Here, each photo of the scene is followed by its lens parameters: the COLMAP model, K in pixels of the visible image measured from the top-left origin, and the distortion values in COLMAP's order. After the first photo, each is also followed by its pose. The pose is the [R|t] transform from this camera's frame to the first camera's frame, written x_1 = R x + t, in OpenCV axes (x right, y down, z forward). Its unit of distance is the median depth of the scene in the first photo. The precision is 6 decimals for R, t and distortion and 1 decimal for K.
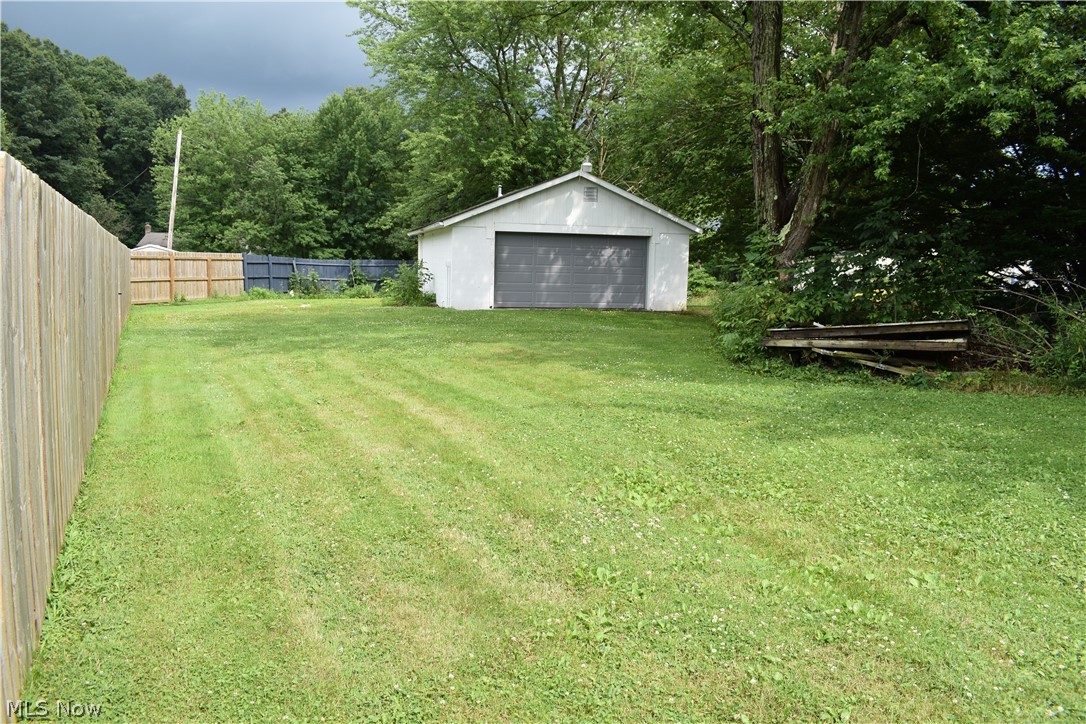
lens RADIAL K [[850.5, 0, 543.0], [0, 850.5, 362.0], [0, 0, 1]] dist [-0.091306, 0.011721]
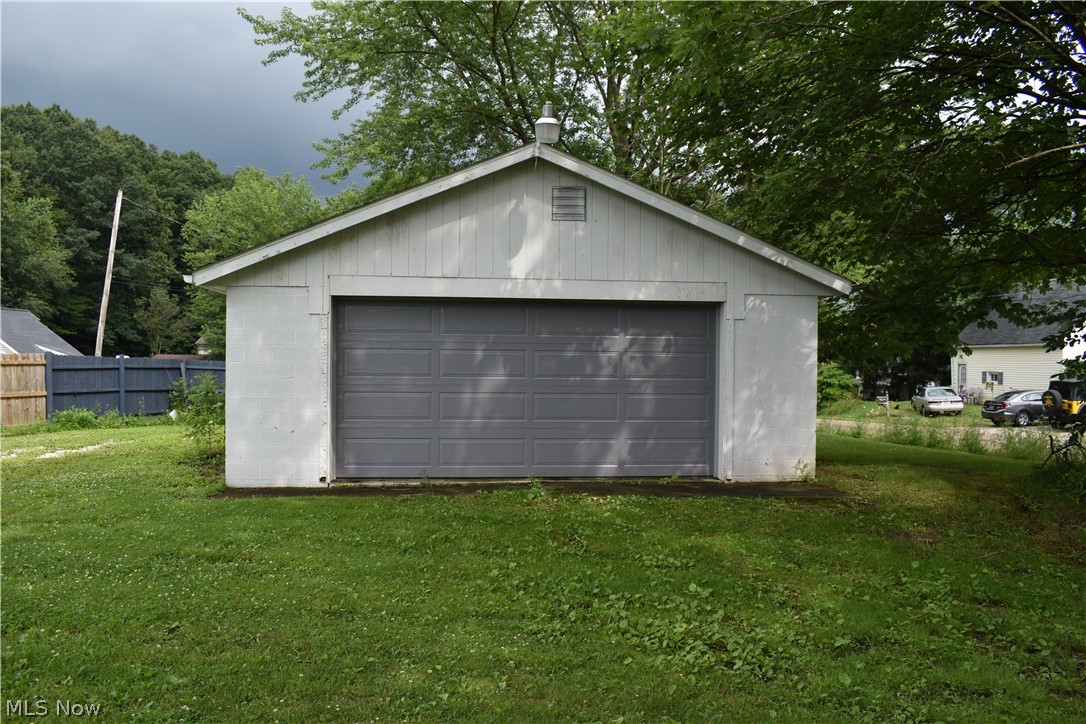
lens RADIAL K [[850.5, 0, 543.0], [0, 850.5, 362.0], [0, 0, 1]] dist [-0.091306, 0.011721]
pose [[0.989618, -0.012710, -0.143159, 0.098890], [-0.003215, 0.993875, -0.110464, -0.073287], [0.143686, 0.109778, 0.983516, 0.582134]]
